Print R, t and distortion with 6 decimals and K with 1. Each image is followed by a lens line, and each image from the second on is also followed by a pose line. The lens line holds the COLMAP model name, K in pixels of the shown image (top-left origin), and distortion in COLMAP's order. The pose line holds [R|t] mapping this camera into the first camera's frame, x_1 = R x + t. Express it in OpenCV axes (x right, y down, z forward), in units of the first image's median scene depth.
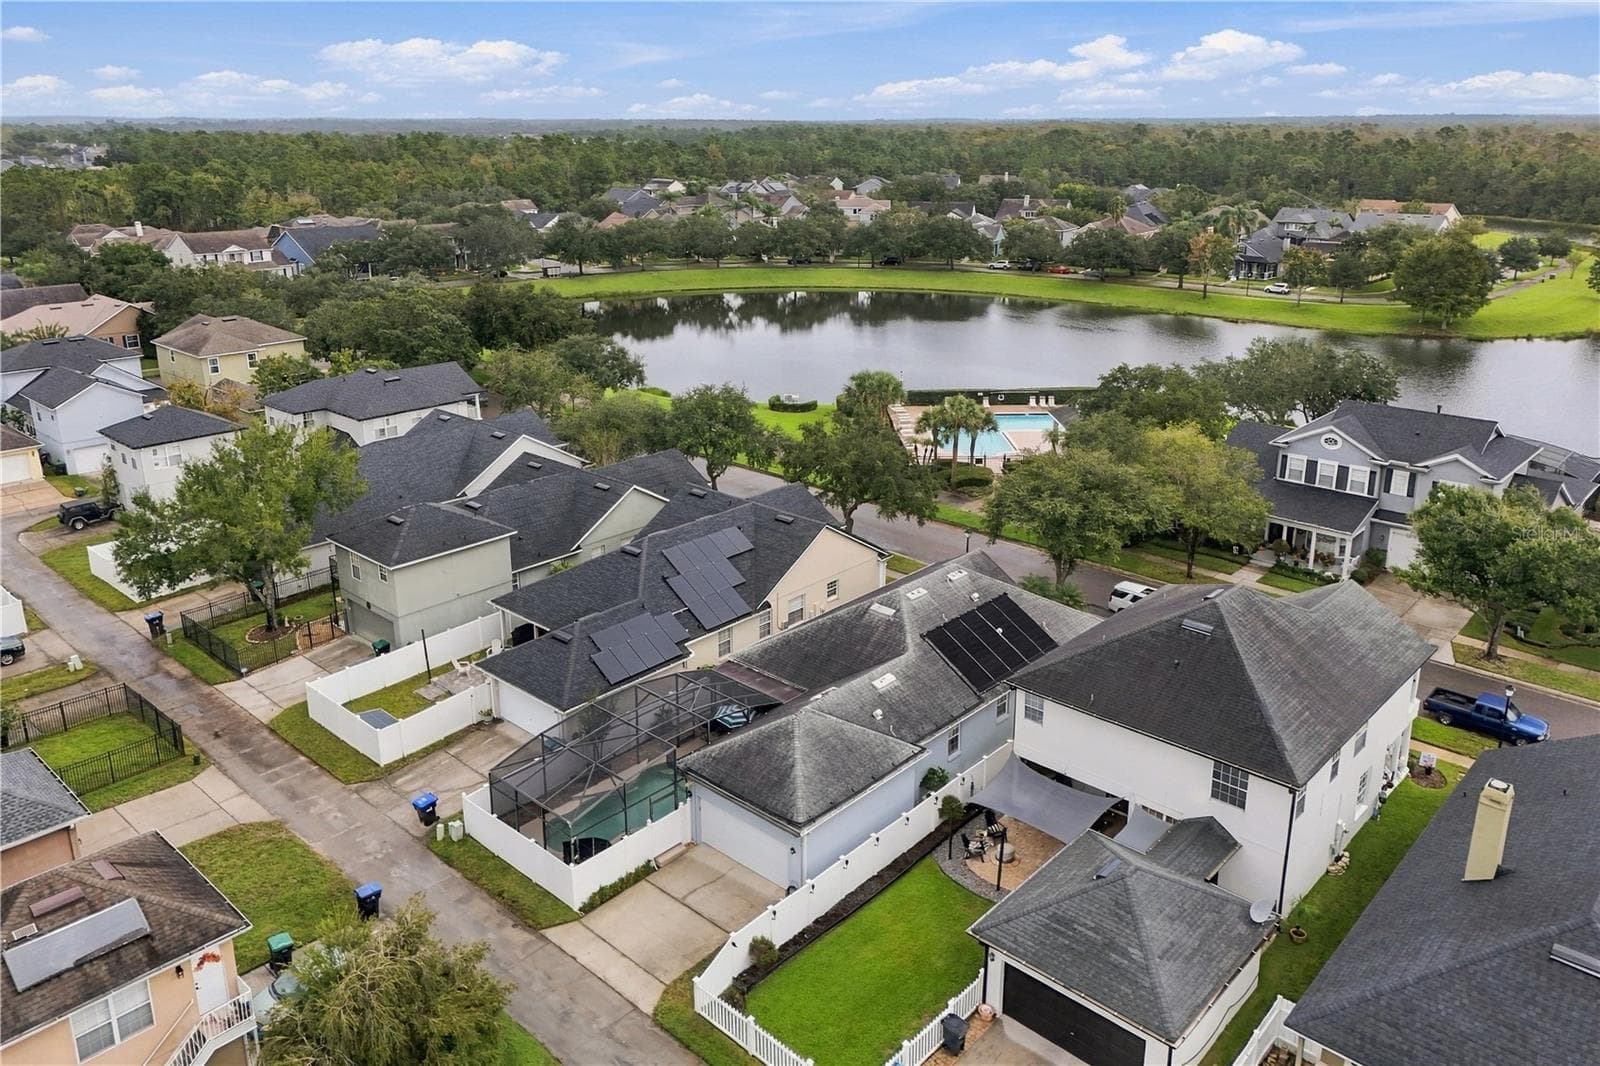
lens RADIAL K [[1156.7, 0, 800.0], [0, 1156.7, 533.0], [0, 0, 1]] dist [0.080489, -0.073944]
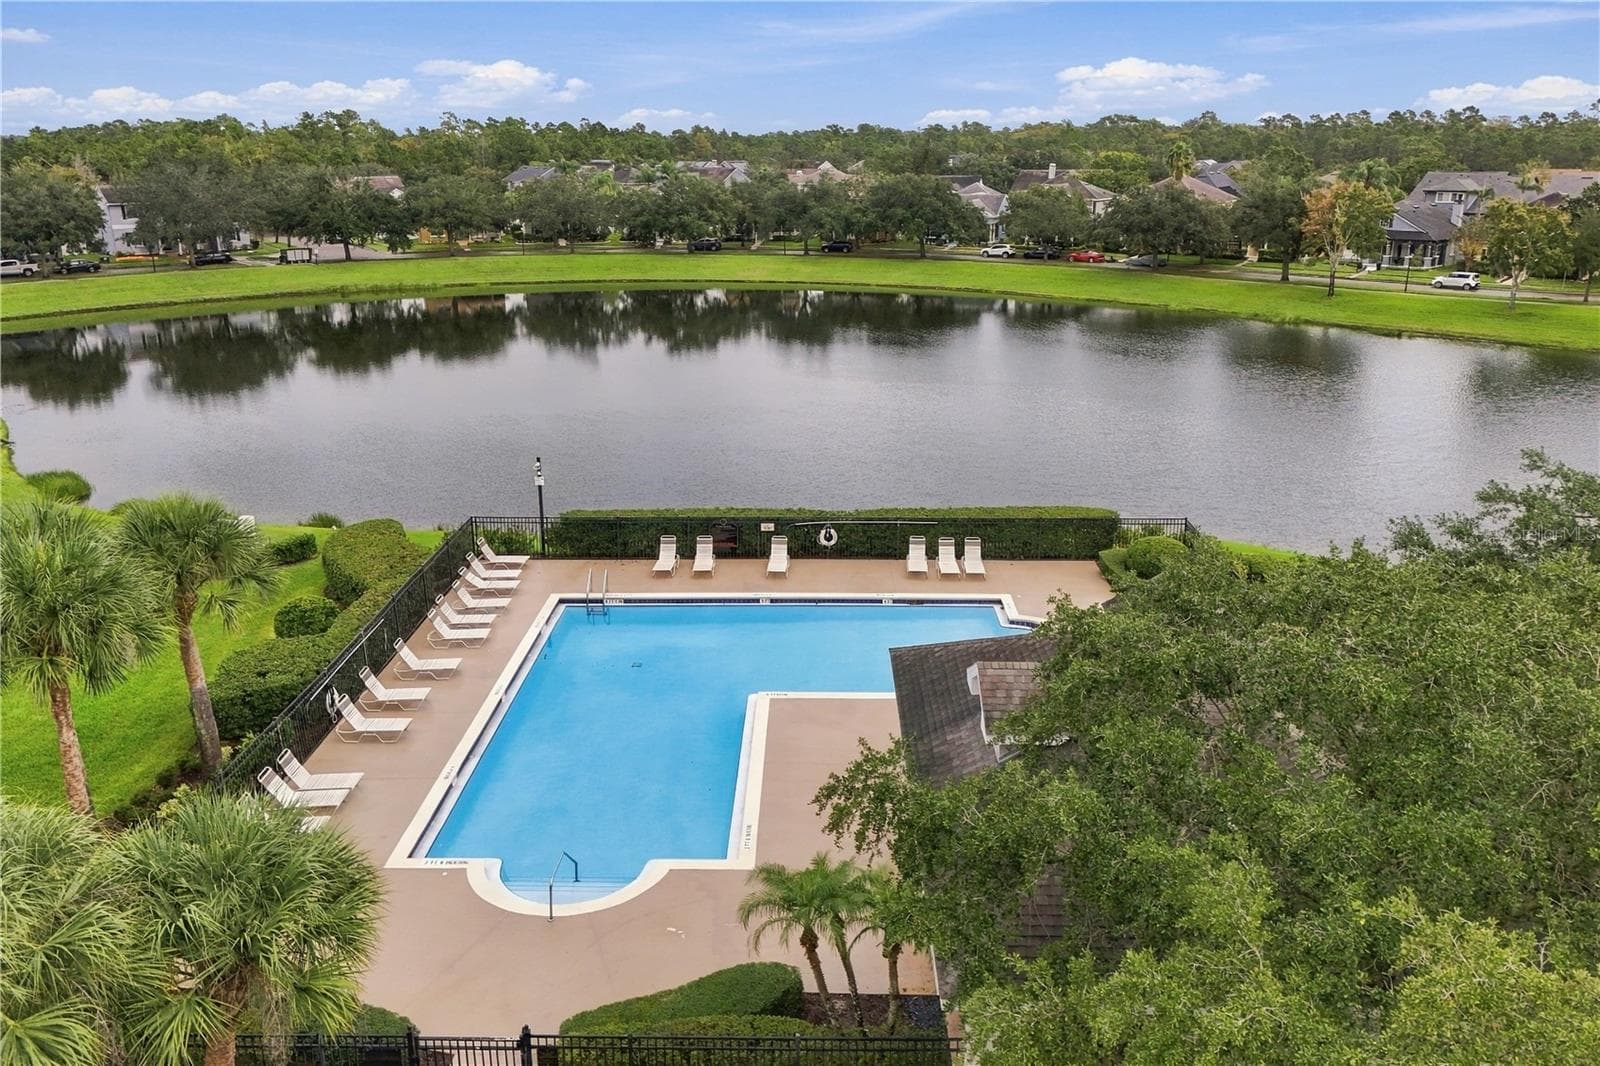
lens RADIAL K [[1155.2, 0, 834.6], [0, 1155.2, 532.3], [0, 0, 1]] dist [0.061072, 0.000239]
pose [[0.999690, 0.007874, -0.023629, 0.118851], [-0.008337, 0.999774, -0.019563, -0.072757], [0.023470, 0.019754, 0.999529, 0.430243]]
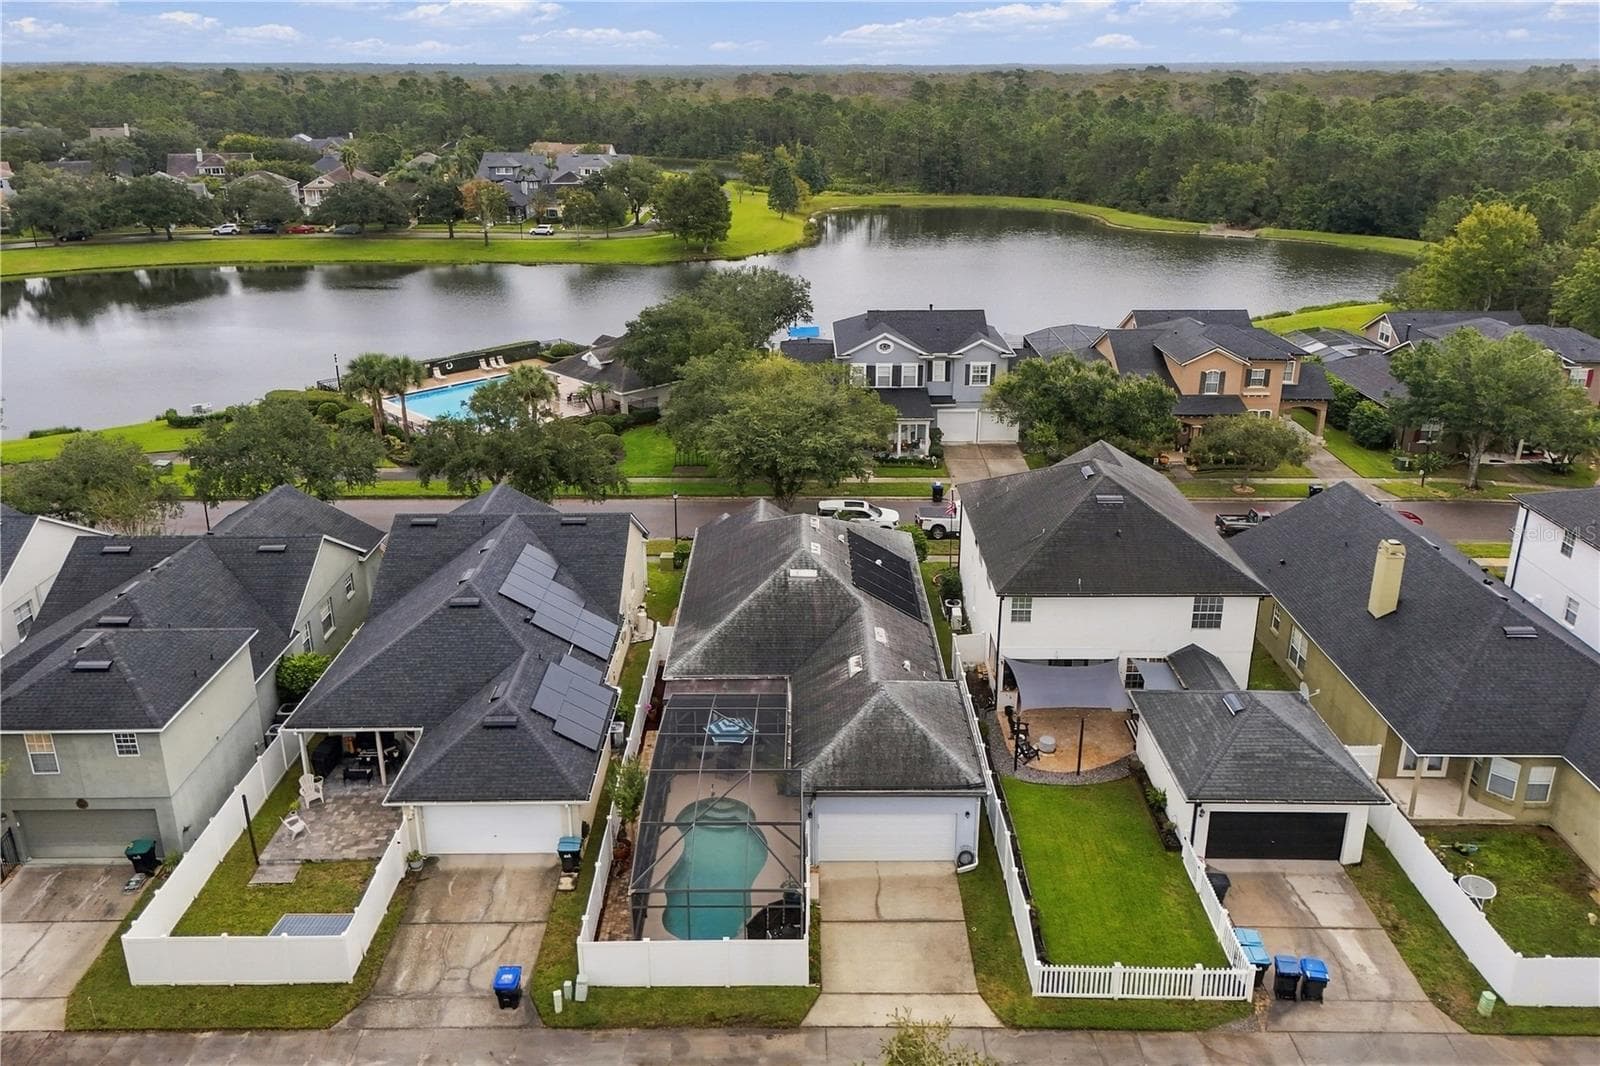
lens RADIAL K [[1156.7, 0, 800.0], [0, 1156.7, 533.0], [0, 0, 1]] dist [0.080489, -0.073944]
pose [[0.733206, -0.255449, 0.630202, -0.154826], [0.230671, 0.965241, 0.122883, -0.024848], [-0.639687, 0.055271, 0.766646, 0.077664]]
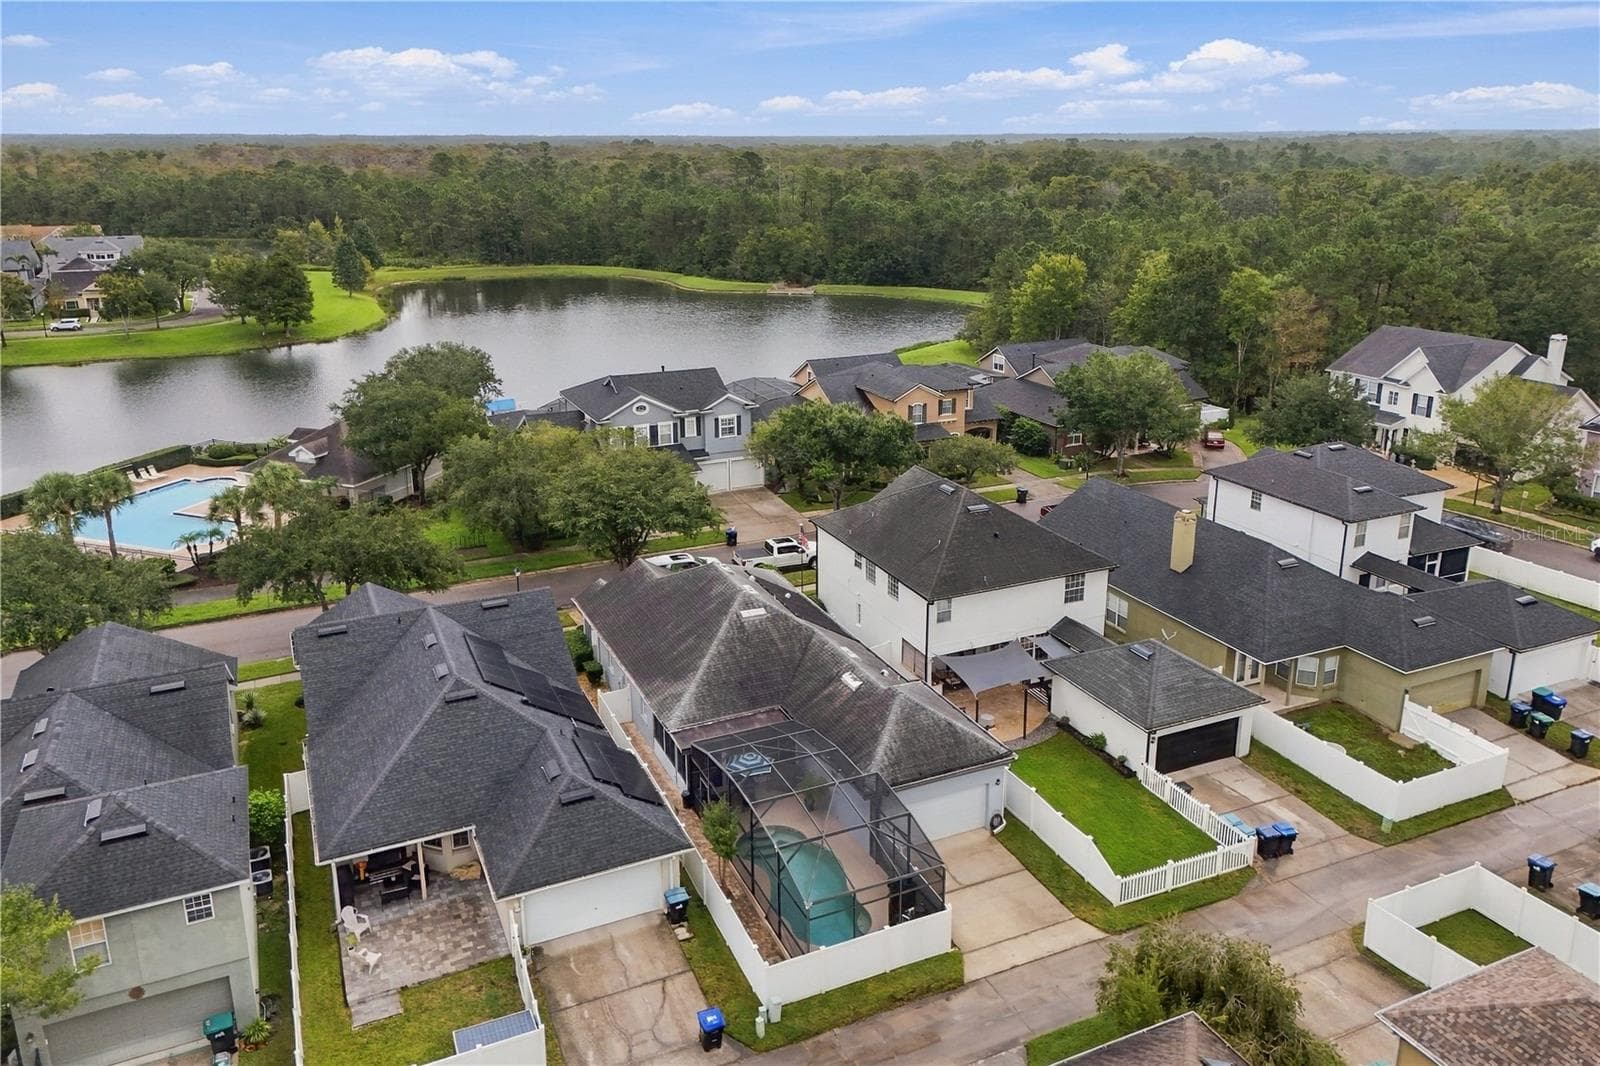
lens RADIAL K [[1161.2, 0, 803.4], [0, 1161.2, 549.1], [0, 0, 1]] dist [0.078839, -0.078962]
pose [[0.381548, -0.311563, 0.870258, -0.232616], [0.315079, 0.928936, 0.194430, -0.050747], [-0.868992, 0.200015, 0.452601, 0.142019]]
